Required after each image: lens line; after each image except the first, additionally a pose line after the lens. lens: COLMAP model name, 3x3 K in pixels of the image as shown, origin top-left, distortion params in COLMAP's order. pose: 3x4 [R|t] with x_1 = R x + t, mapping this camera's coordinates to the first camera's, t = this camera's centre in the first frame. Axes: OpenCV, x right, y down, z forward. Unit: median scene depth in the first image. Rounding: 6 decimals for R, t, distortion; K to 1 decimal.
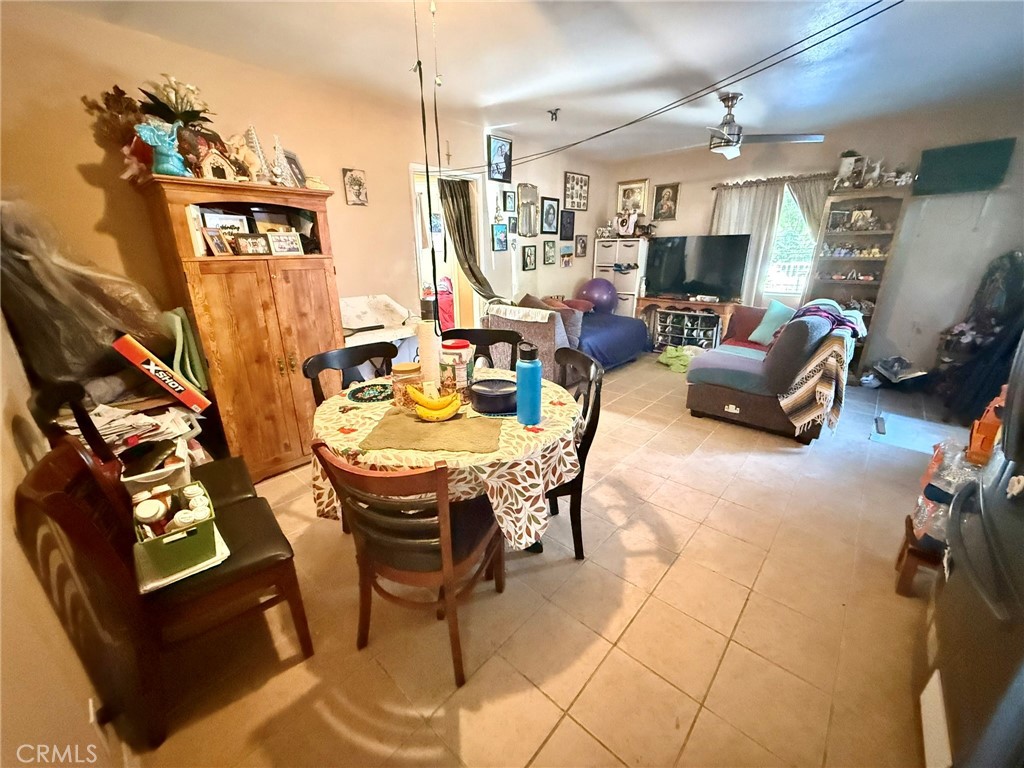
lens RADIAL K [[404.8, 0, 509.1], [0, 404.8, 386.3], [0, 0, 1]] dist [-0.001627, -0.000249]
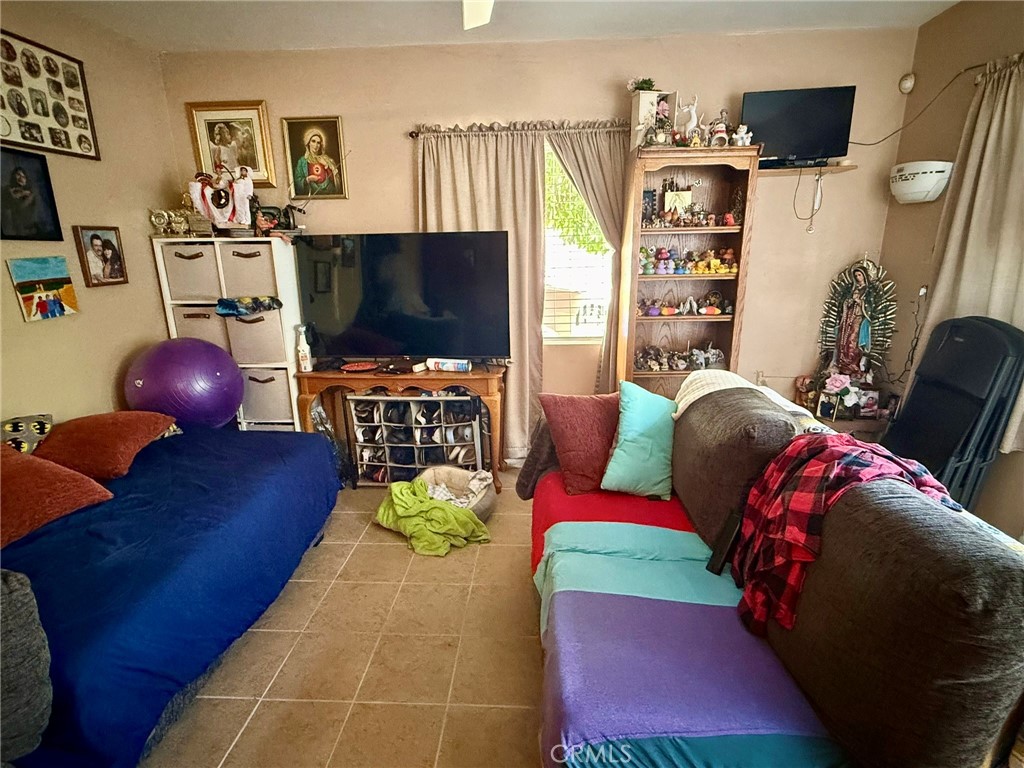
lens RADIAL K [[507.6, 0, 510.5], [0, 507.6, 387.1], [0, 0, 1]] dist [0.003798, 0.000035]
pose [[0.772423, -0.166744, 0.612829, 0.166192], [0.210385, 0.977618, 0.000826, -0.162338], [-0.599251, 0.128292, 0.790215, 0.456144]]
